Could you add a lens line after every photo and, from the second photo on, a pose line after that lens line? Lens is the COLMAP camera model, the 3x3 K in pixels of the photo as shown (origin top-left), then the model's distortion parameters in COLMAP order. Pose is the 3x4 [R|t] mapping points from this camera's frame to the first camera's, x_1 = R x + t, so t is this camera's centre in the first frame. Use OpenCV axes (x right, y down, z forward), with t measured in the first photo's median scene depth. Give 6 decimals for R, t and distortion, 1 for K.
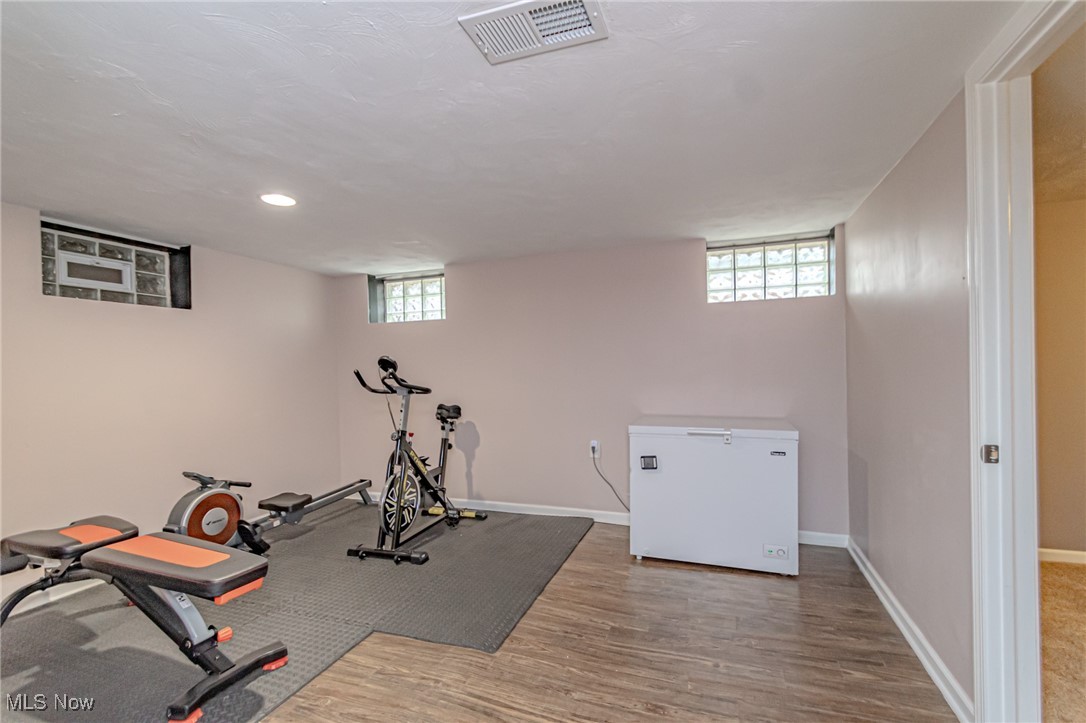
lens RADIAL K [[480.4, 0, 569.9], [0, 480.4, 365.7], [0, 0, 1]] dist [0.009112, -0.004285]
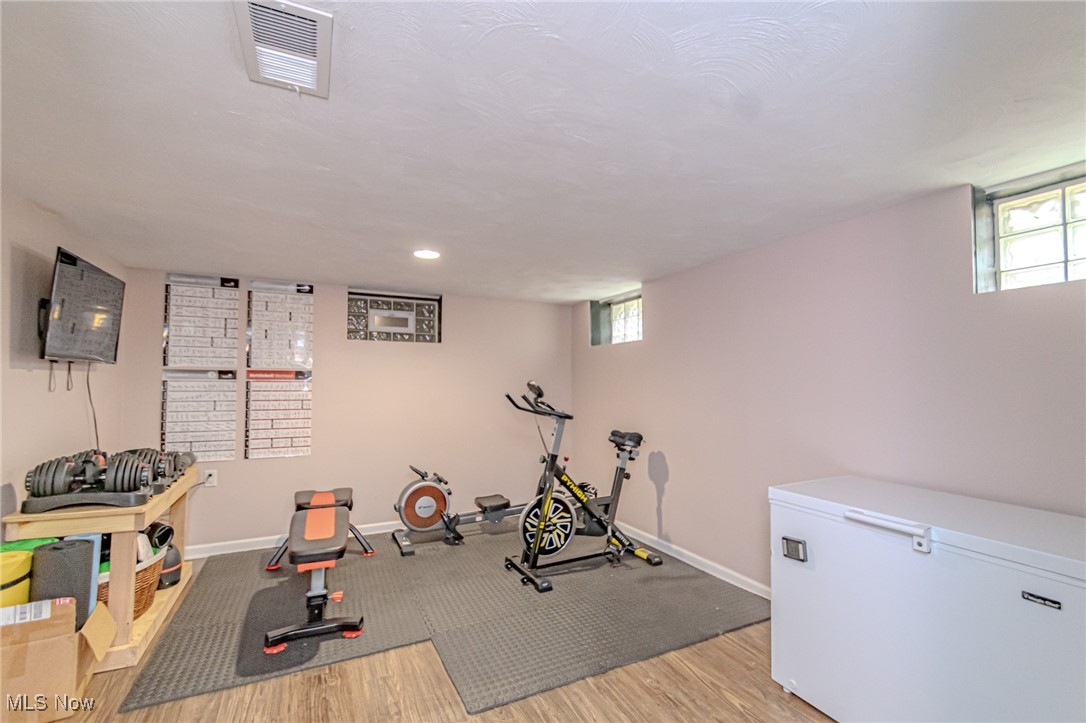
lens RADIAL K [[480.4, 0, 549.8], [0, 480.4, 367.3], [0, 0, 1]] dist [0.009112, -0.004285]
pose [[0.715450, -0.002633, -0.698659, 0.338134], [-0.016985, 0.999632, -0.021160, -0.025020], [0.698457, 0.027006, 0.715142, 0.249819]]
